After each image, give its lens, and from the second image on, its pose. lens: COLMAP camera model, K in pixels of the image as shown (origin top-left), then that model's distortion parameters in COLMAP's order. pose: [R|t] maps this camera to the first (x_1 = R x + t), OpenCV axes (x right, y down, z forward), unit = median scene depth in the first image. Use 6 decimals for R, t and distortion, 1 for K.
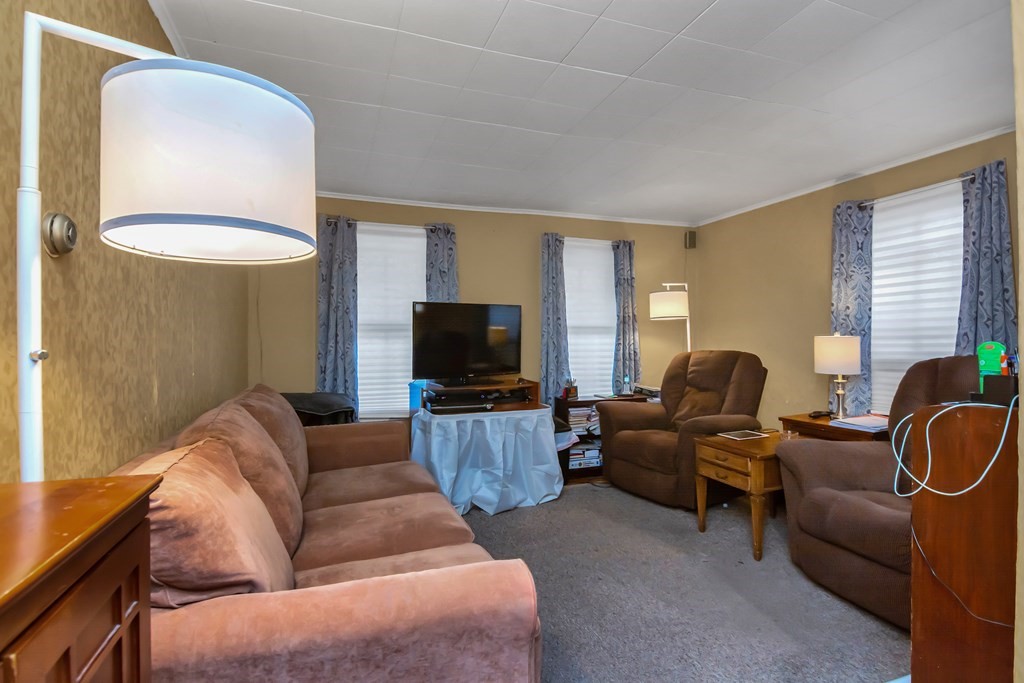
lens RADIAL K [[524.6, 0, 520.5], [0, 524.6, 335.3], [0, 0, 1]] dist [-0.012867, -0.006469]
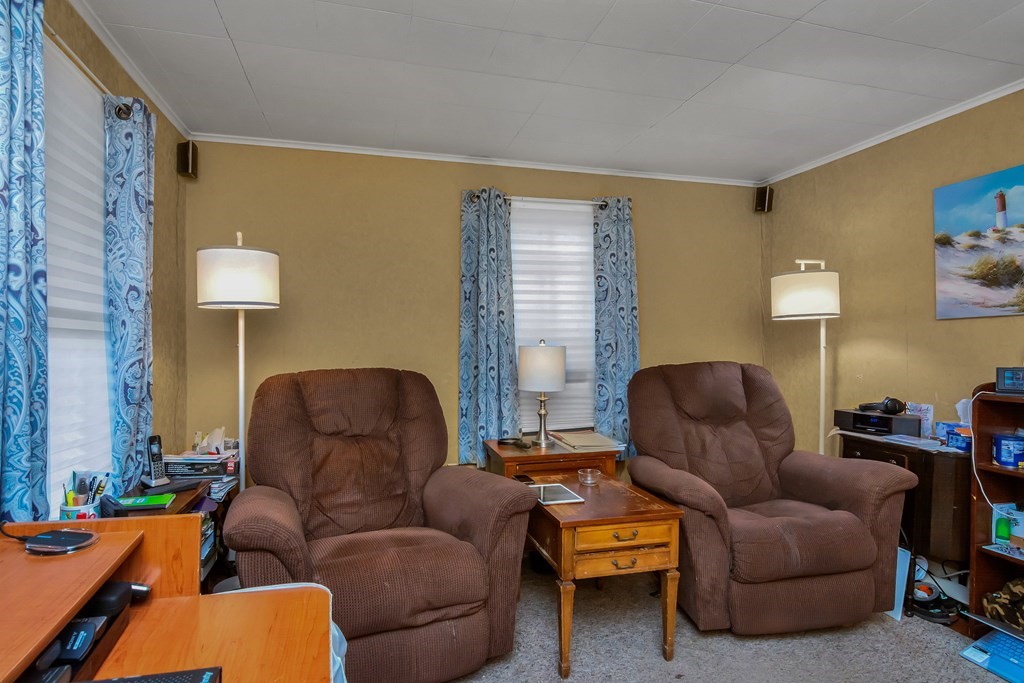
lens RADIAL K [[524.6, 0, 509.9], [0, 524.6, 344.3], [0, 0, 1]] dist [-0.012867, -0.006469]
pose [[0.102511, 0.000267, 0.994732, -0.227114], [-0.013023, 0.999915, 0.001074, -0.001392], [-0.994647, -0.013065, 0.102506, 0.889436]]
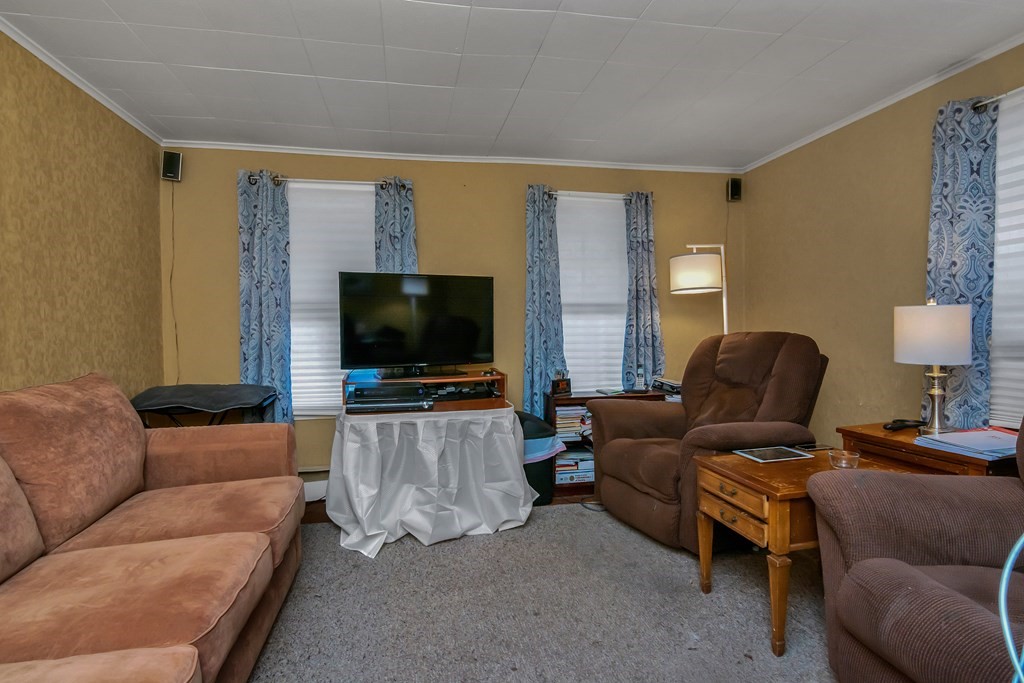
lens RADIAL K [[524.6, 0, 510.5], [0, 524.6, 344.5], [0, 0, 1]] dist [-0.012867, -0.006469]
pose [[0.985265, -0.002989, -0.171010, 0.187598], [0.008843, 0.999400, 0.033479, 0.022068], [0.170808, -0.034498, 0.984700, 0.257680]]
